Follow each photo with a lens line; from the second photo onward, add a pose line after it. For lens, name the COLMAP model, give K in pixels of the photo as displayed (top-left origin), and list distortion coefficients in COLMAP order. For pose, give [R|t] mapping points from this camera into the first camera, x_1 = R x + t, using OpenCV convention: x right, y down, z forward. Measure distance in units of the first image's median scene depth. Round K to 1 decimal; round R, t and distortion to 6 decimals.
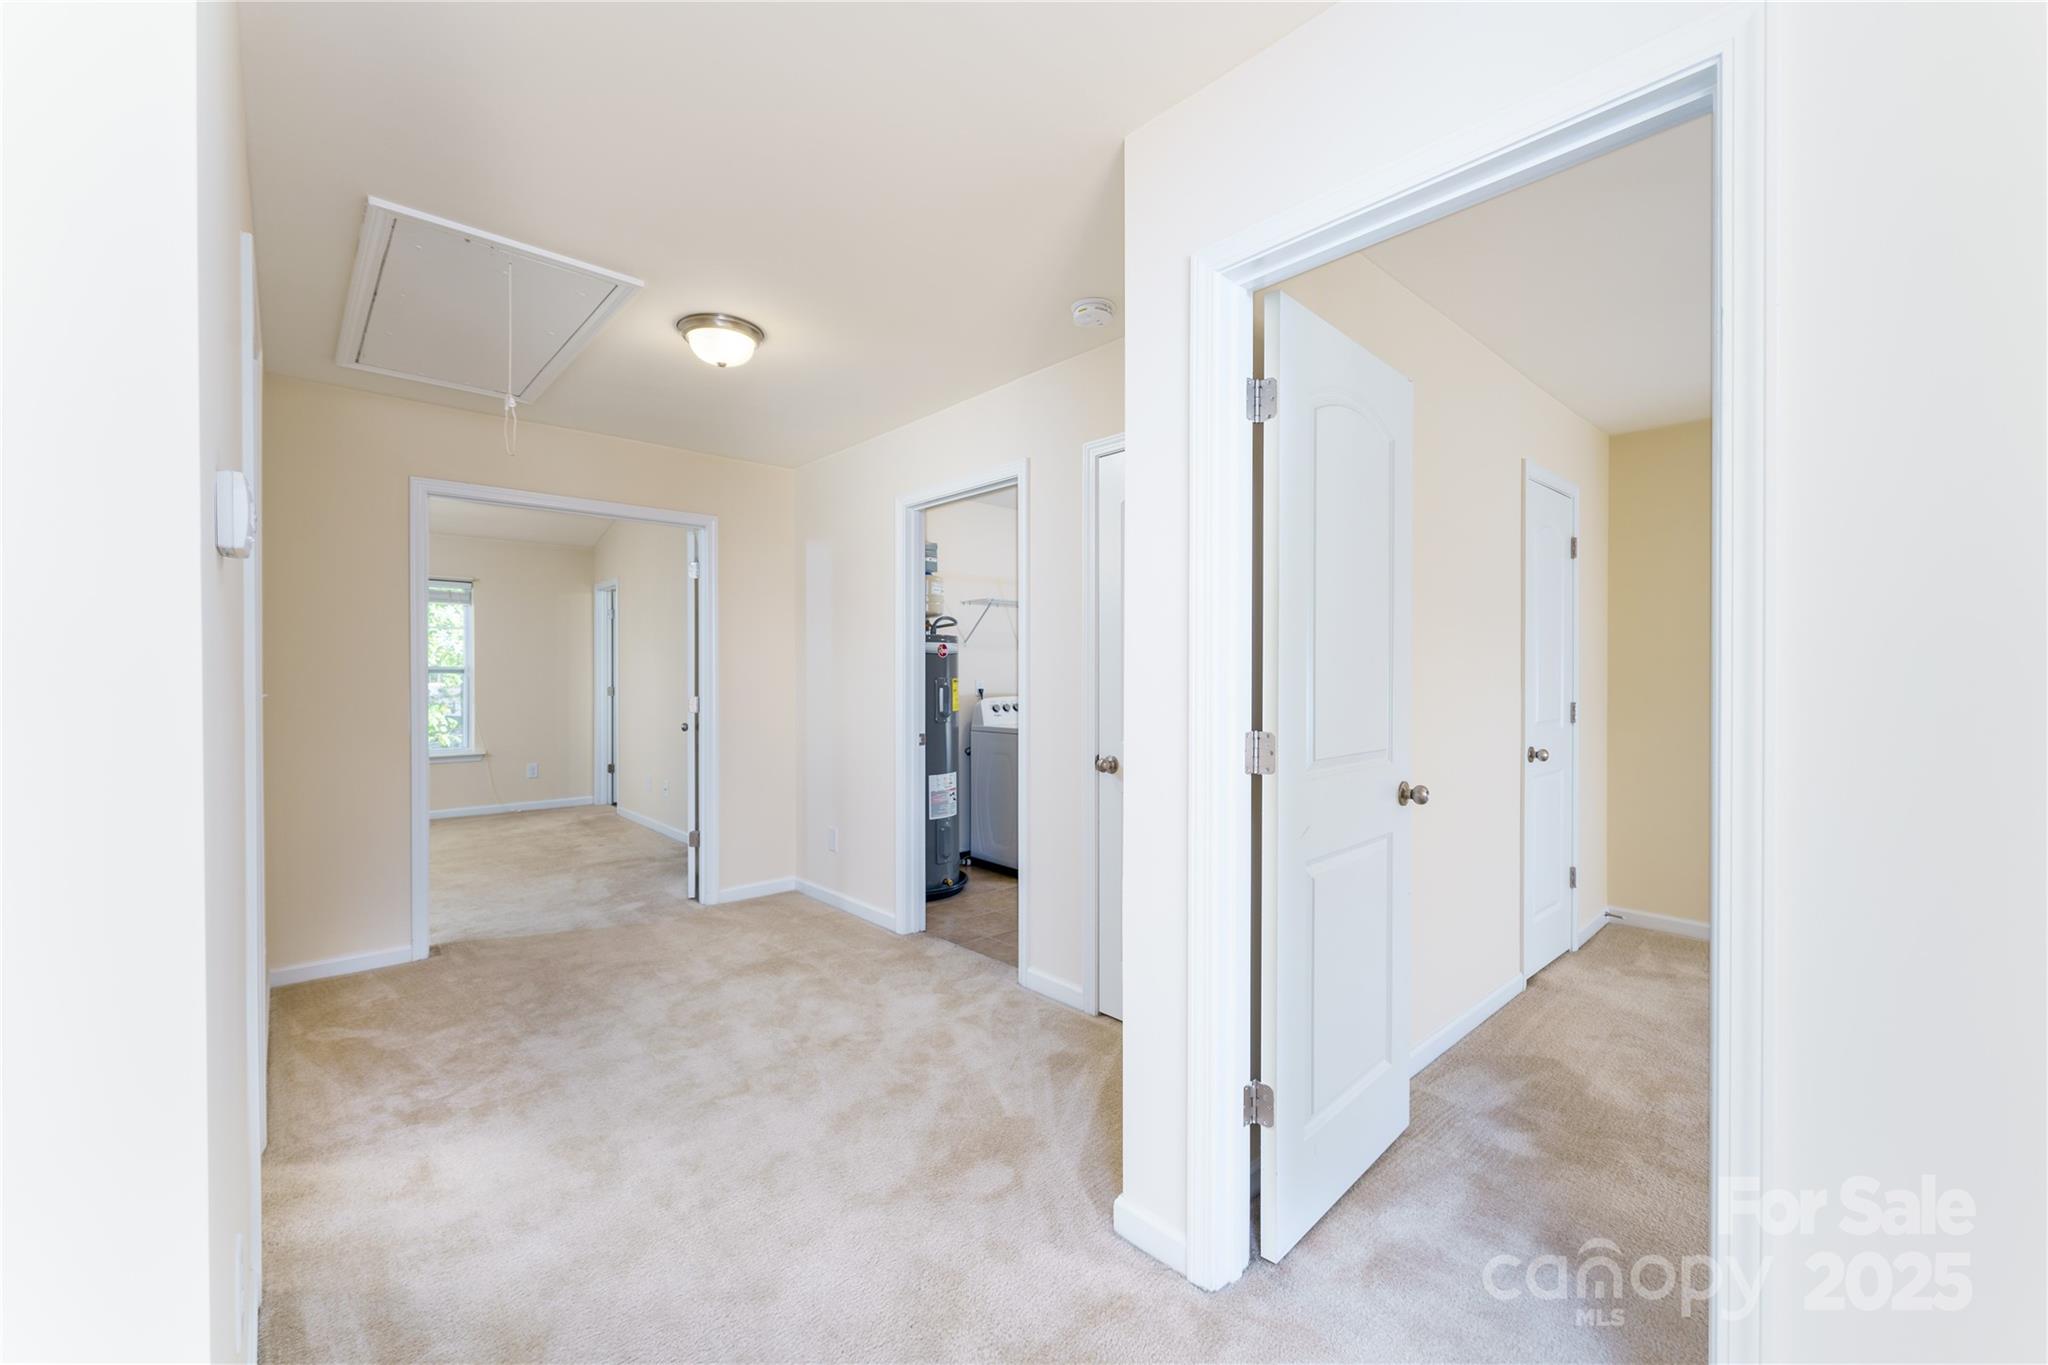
lens RADIAL K [[824.1, 0, 1024.4], [0, 824.1, 683.7], [0, 0, 1]] dist [0.015310, -0.000034]
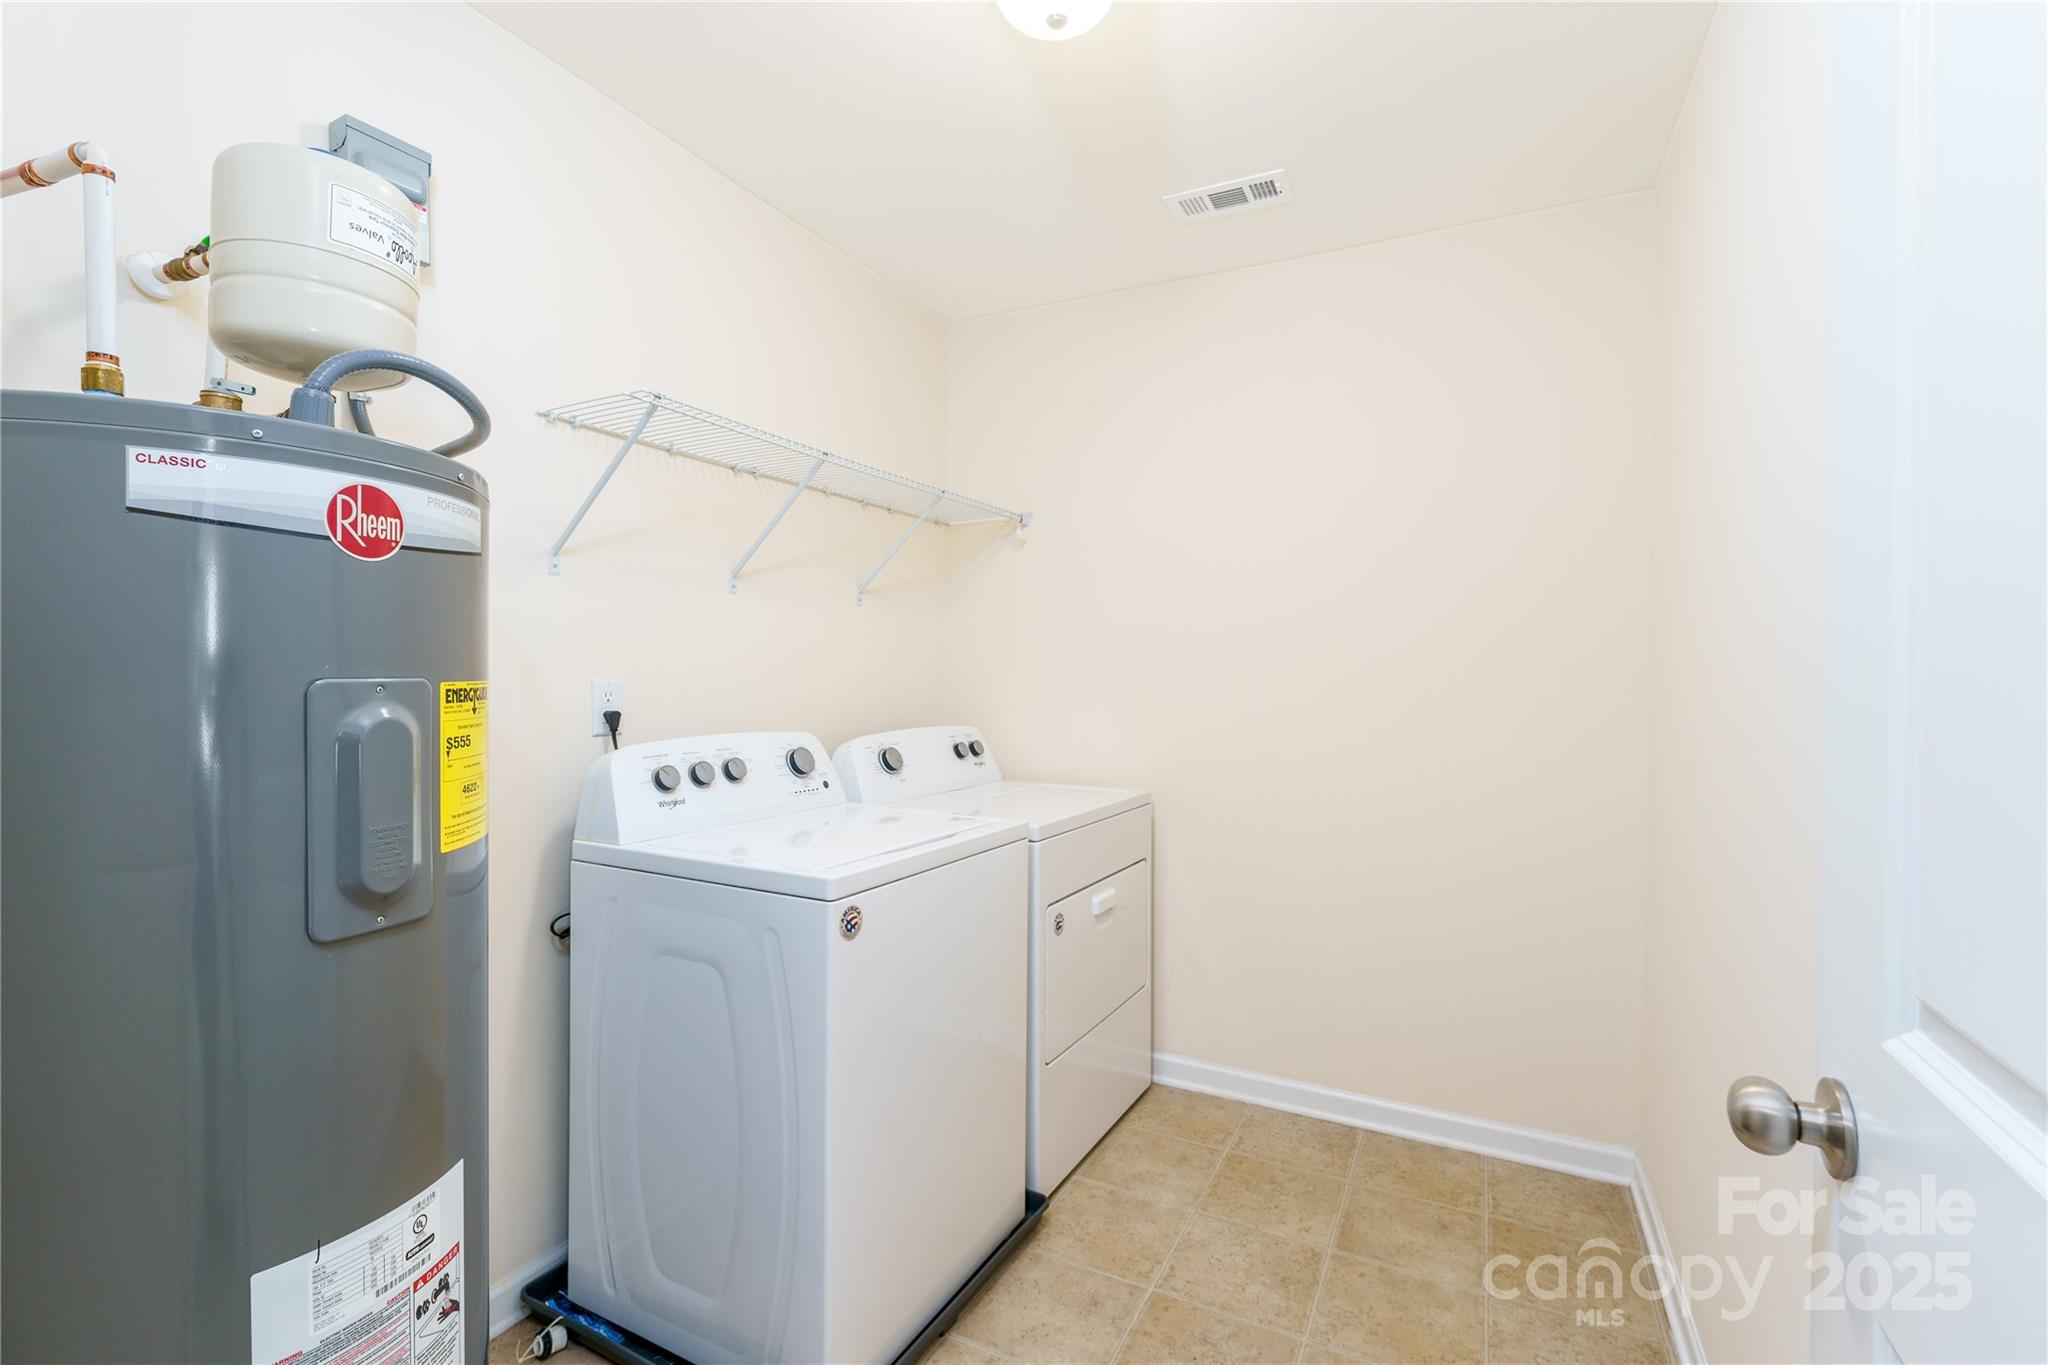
lens RADIAL K [[940.9, 0, 1020.2], [0, 940.9, 677.5], [0, 0, 1]] dist [0.005208, 0.000397]
pose [[0.938698, 0.014632, 0.344430, -0.032632], [-0.015507, 0.999880, -0.000216, -0.008331], [-0.344391, -0.005138, 0.938812, 0.652679]]
